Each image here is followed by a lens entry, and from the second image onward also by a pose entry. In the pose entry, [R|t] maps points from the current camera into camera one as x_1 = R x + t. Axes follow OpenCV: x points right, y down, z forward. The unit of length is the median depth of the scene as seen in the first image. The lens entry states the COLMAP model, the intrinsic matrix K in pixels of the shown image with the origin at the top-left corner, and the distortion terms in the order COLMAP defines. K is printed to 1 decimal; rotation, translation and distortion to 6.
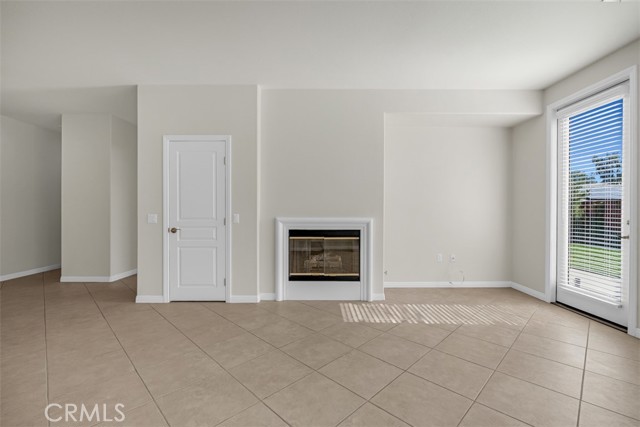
lens RADIAL K [[285.2, 0, 320.5], [0, 285.2, 211.8], [0, 0, 1]] dist [-0.002016, -0.001549]
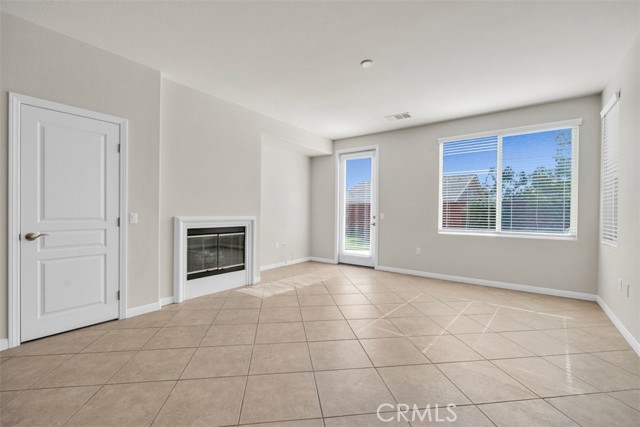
lens RADIAL K [[285.2, 0, 321.3], [0, 285.2, 213.4], [0, 0, 1]] dist [-0.002016, -0.001549]
pose [[0.594197, -0.000273, 0.804320, -0.647409], [-0.008865, 0.999937, 0.006888, -0.001852], [-0.804271, -0.011223, 0.594157, 0.039030]]
